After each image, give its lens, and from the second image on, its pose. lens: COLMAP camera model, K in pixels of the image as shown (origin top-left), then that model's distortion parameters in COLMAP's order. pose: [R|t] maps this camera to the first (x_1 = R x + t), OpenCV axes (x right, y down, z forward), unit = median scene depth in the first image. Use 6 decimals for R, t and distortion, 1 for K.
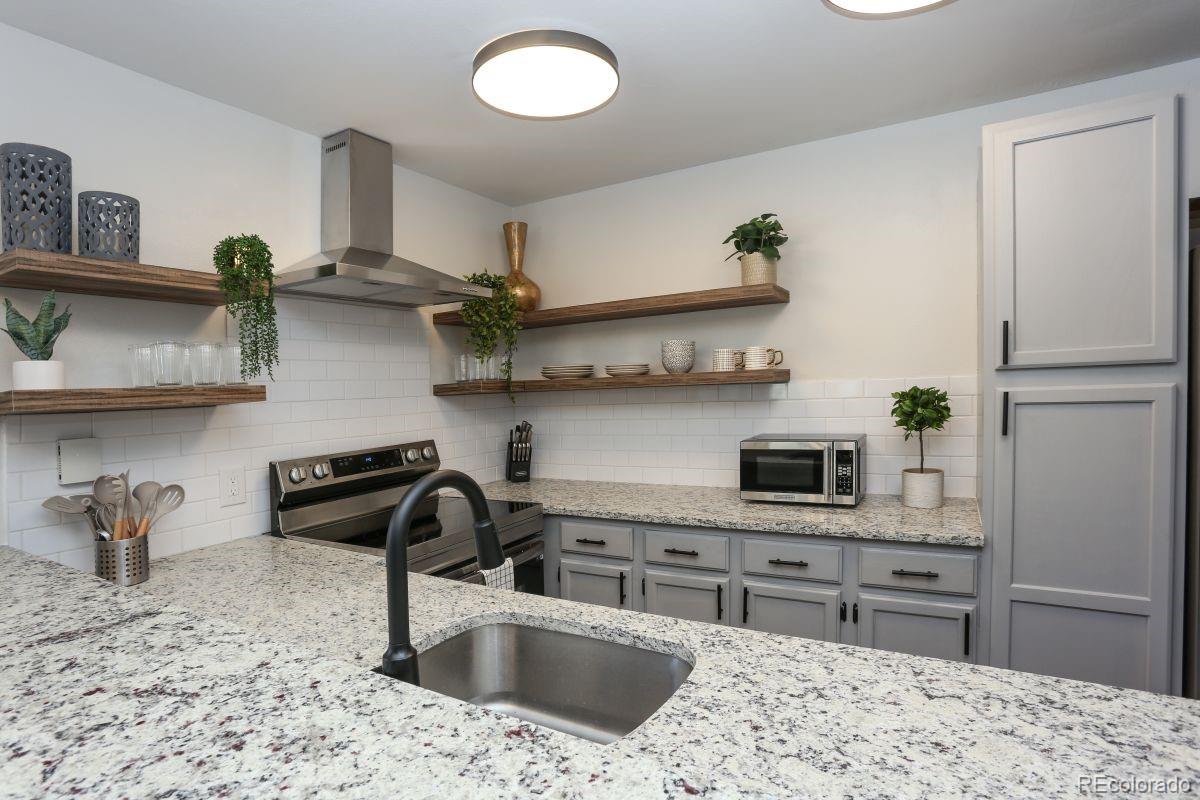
lens RADIAL K [[596.4, 0, 600.0], [0, 596.4, 400.0], [0, 0, 1]] dist [-0.075313, 0.032669]
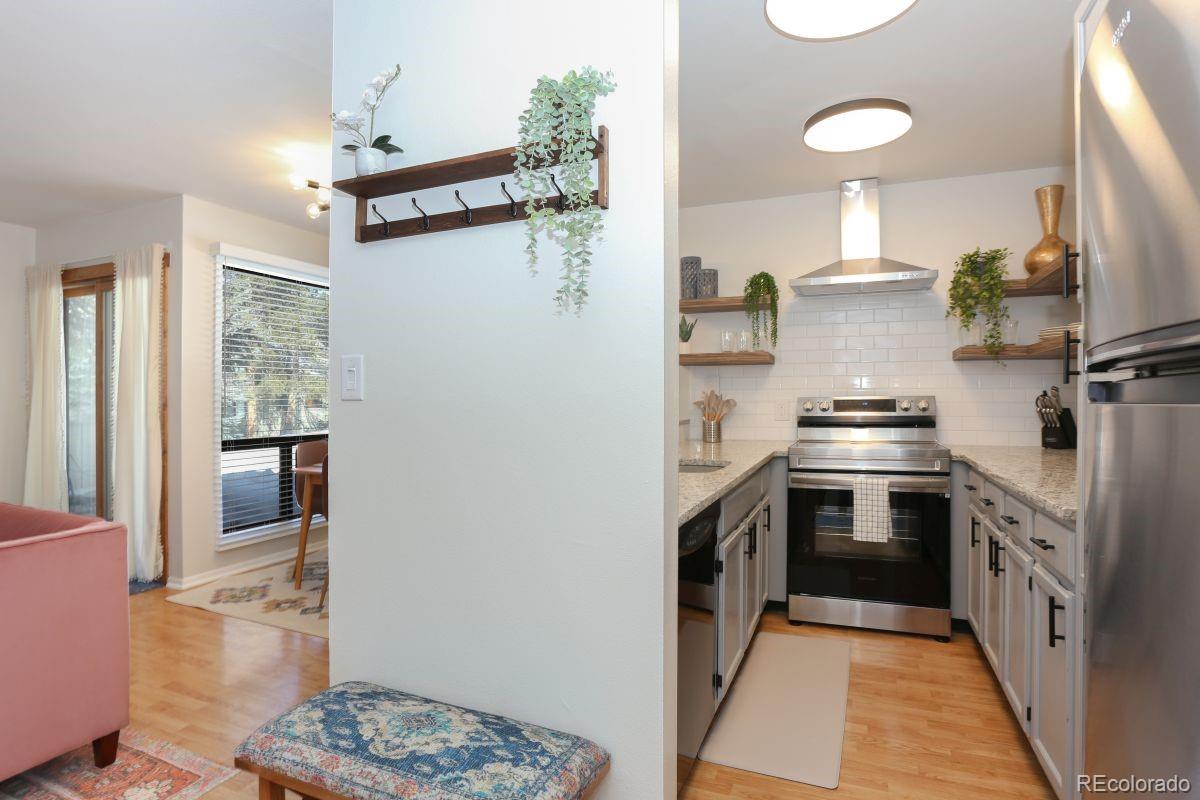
lens RADIAL K [[628.6, 0, 594.0], [0, 628.6, 398.8], [0, 0, 1]] dist [-0.067920, 0.032072]
pose [[0.133930, 0.044838, -0.989976, 1.331038], [-0.025163, 0.998808, 0.041834, 0.056318], [0.990671, 0.019308, 0.134898, 0.185595]]
